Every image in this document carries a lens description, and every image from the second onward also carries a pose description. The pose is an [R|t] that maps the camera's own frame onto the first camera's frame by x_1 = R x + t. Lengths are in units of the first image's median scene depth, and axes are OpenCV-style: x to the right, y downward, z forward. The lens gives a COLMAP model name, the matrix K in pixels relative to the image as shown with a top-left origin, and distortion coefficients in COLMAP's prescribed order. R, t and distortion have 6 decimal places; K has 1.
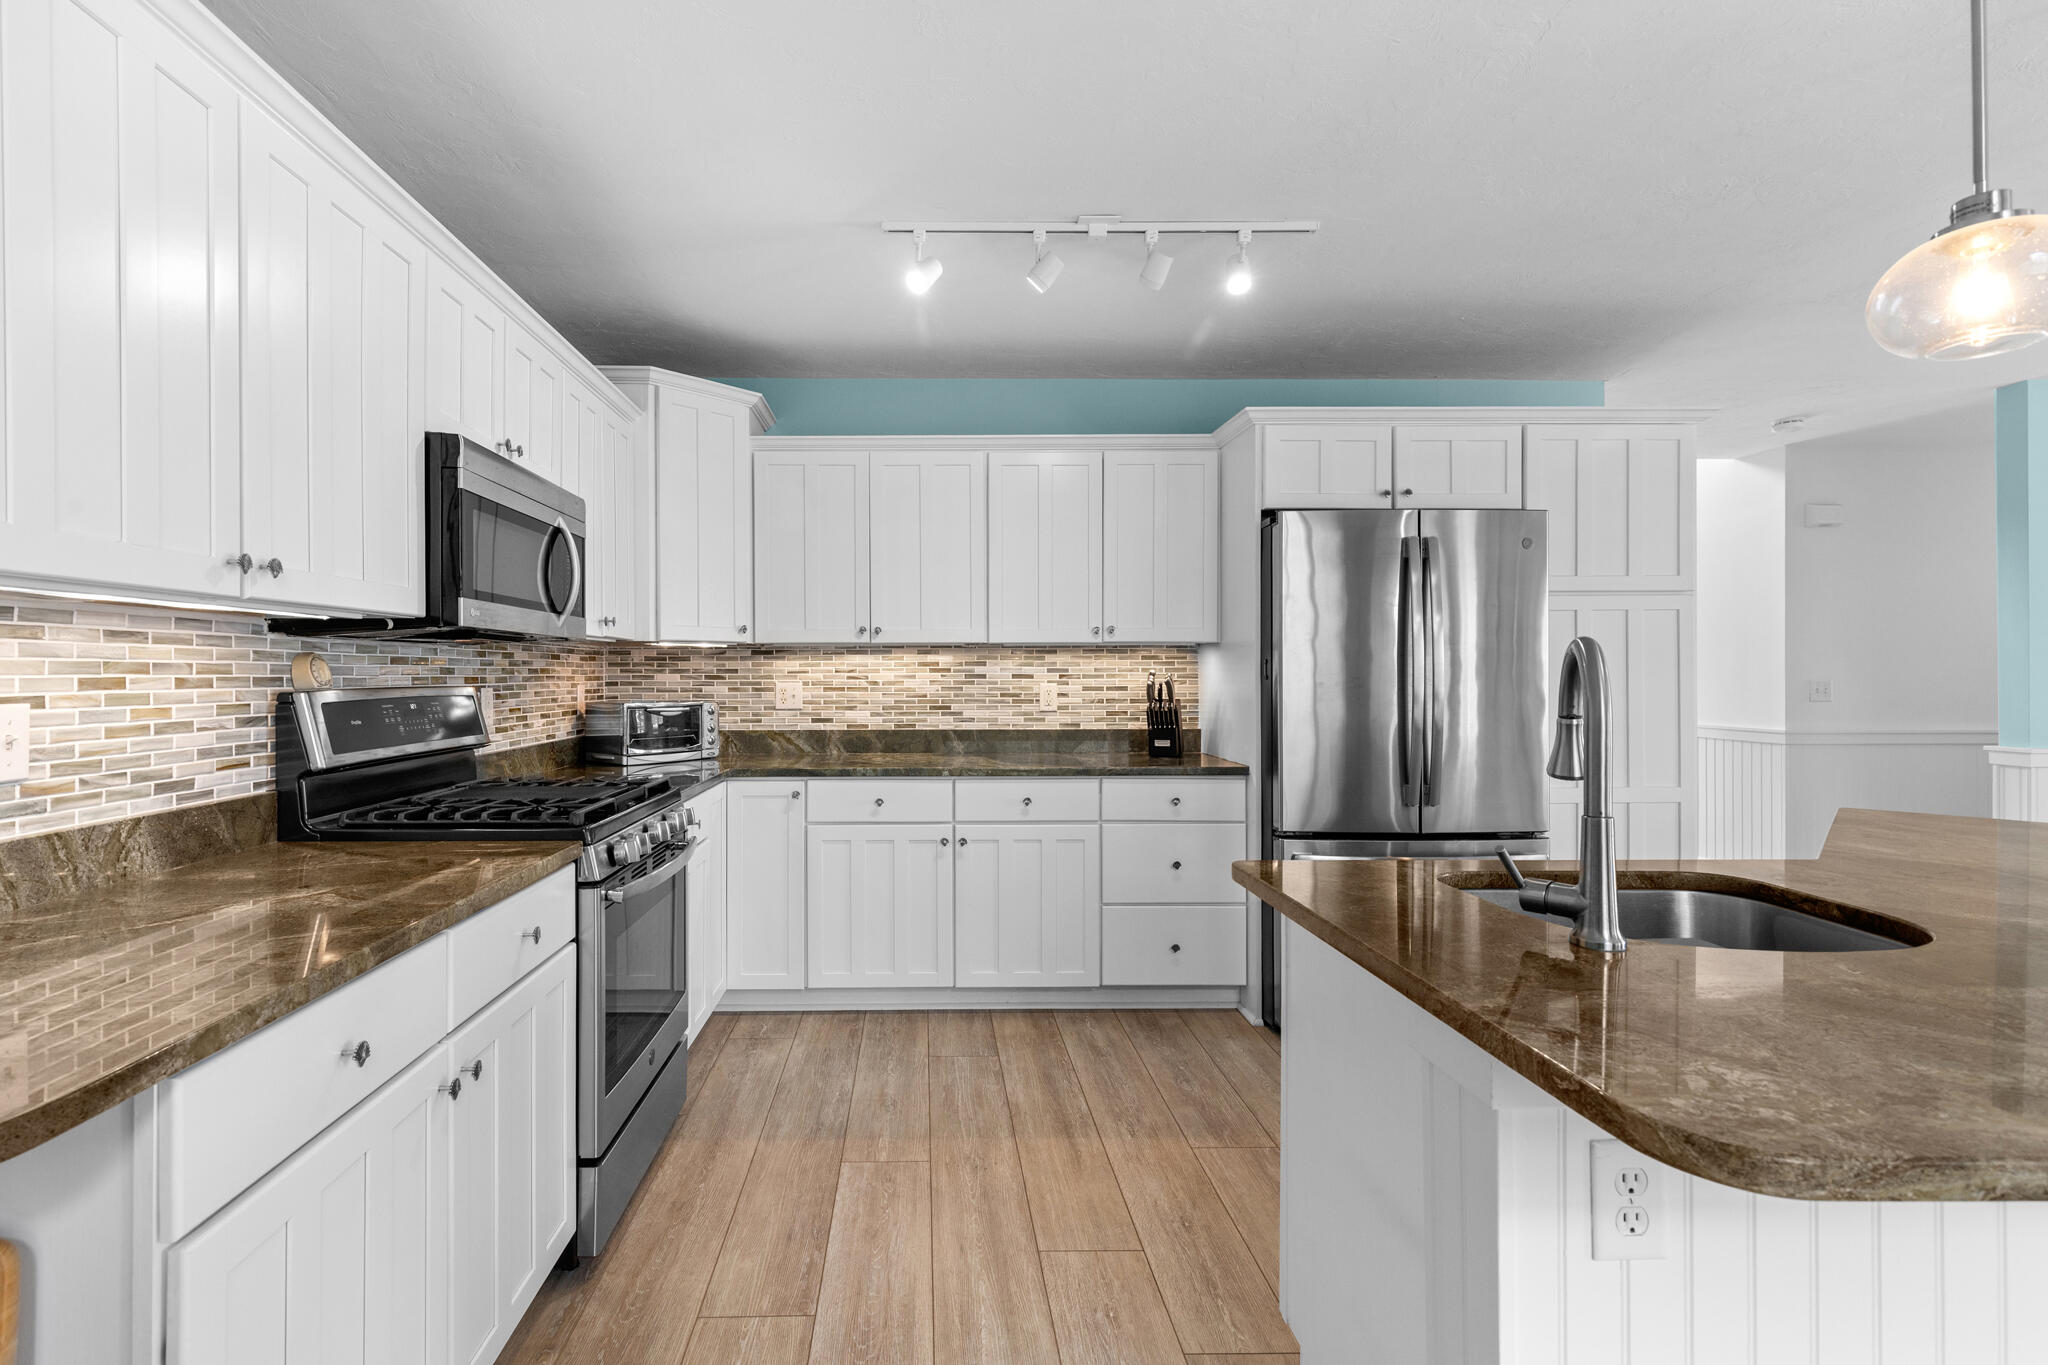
lens RADIAL K [[979.5, 0, 935.1], [0, 979.5, 674.2], [0, 0, 1]] dist [0.001631, 0.000049]
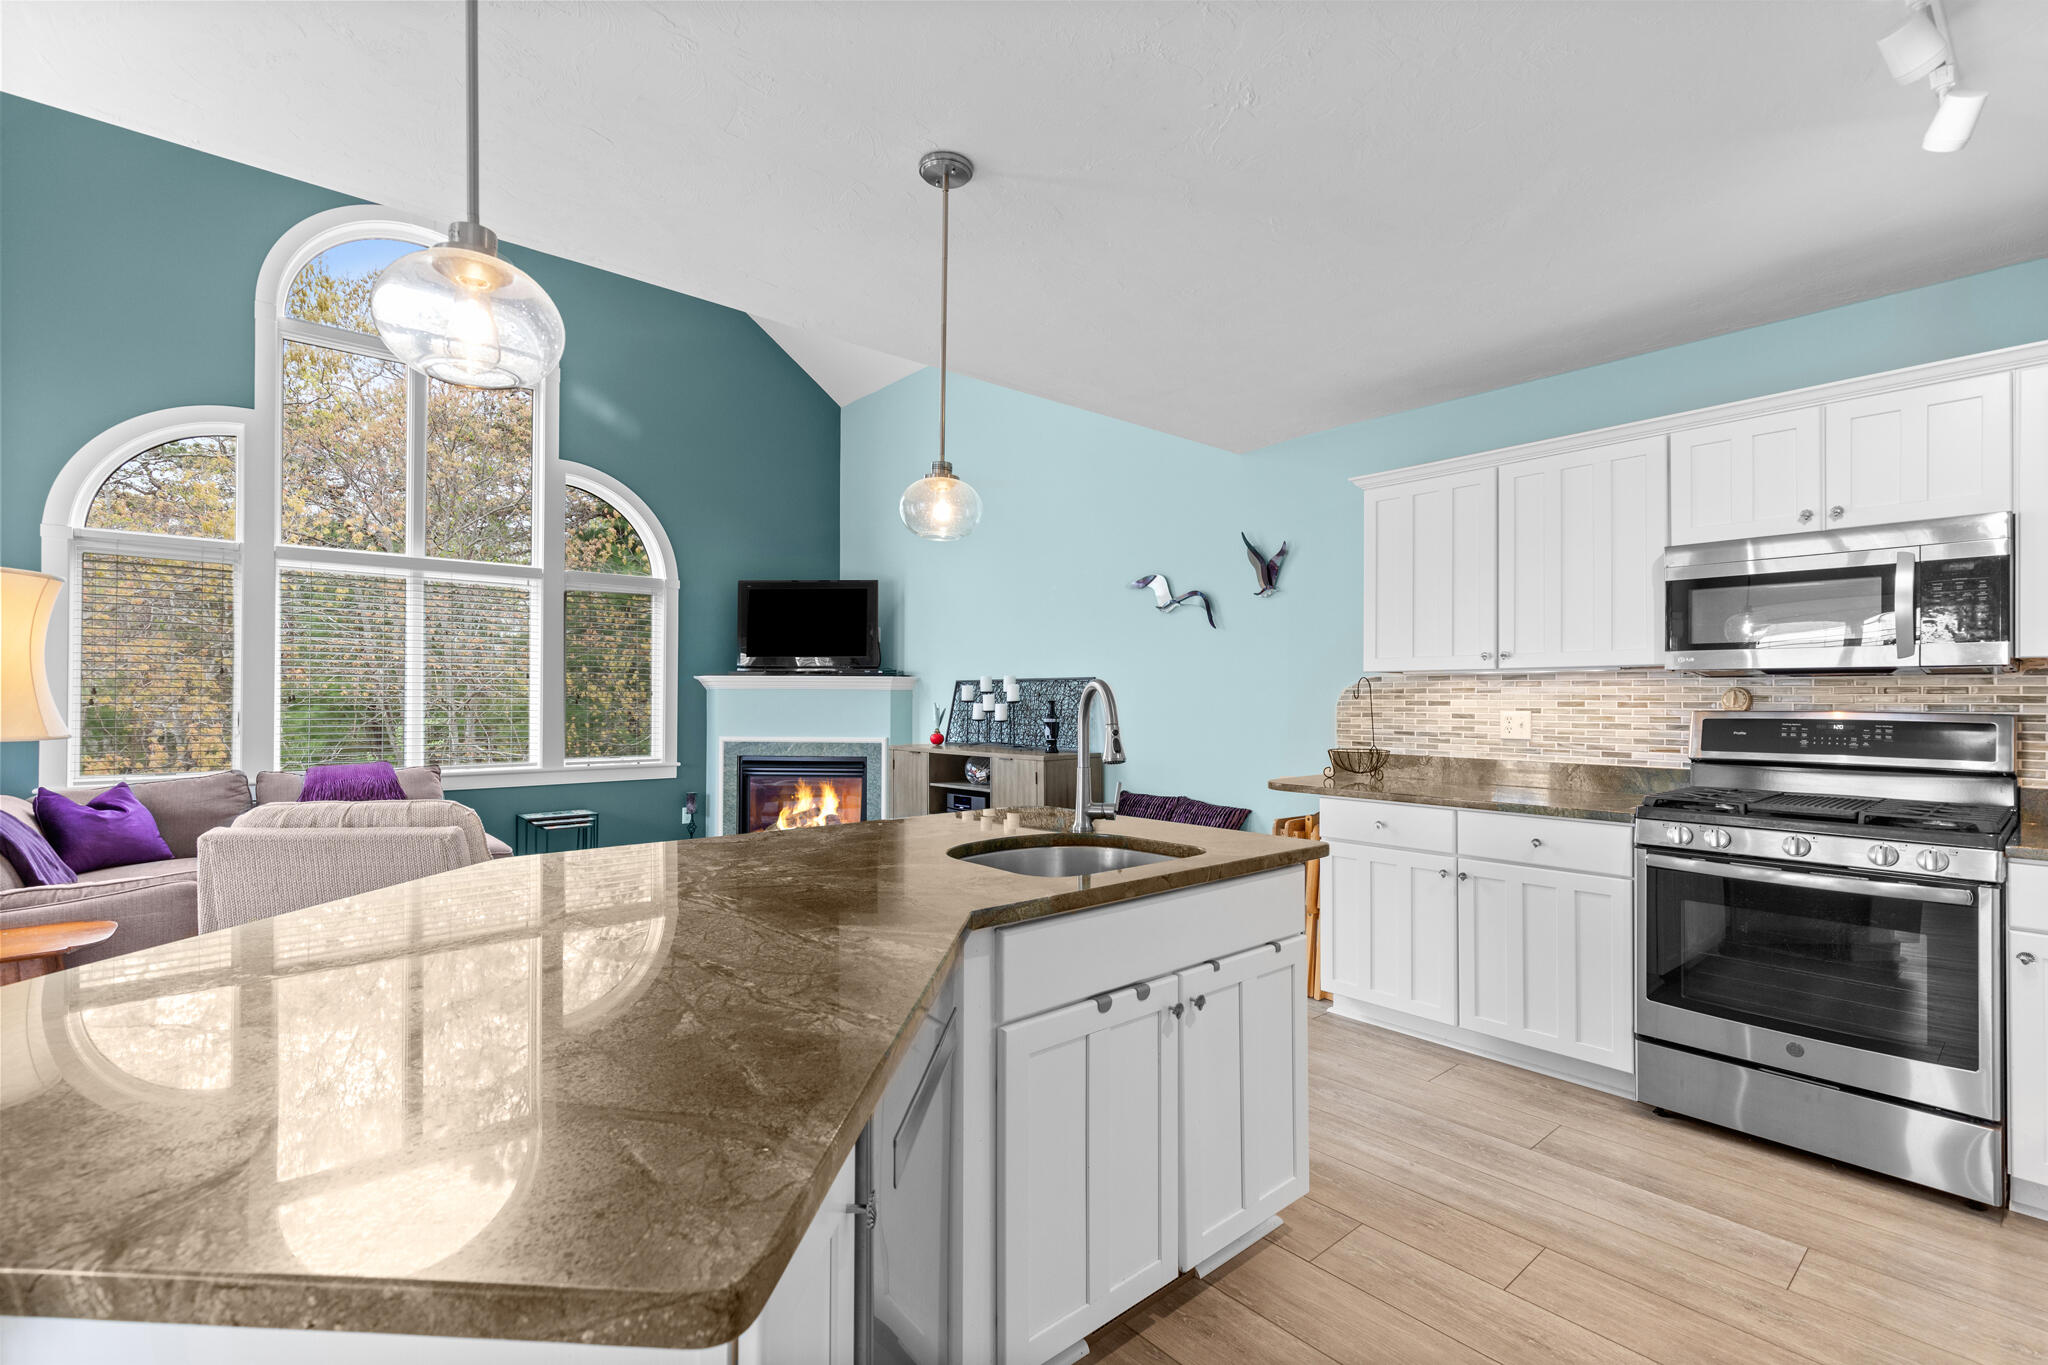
lens RADIAL K [[916.3, 0, 1036.2], [0, 916.3, 696.4], [0, 0, 1]] dist [0.007682, -0.000332]
pose [[-0.760558, -0.001966, -0.649266, 0.634325], [-0.002780, 0.999996, 0.000229, -0.002337], [0.649263, 0.001979, -0.760561, 0.758433]]
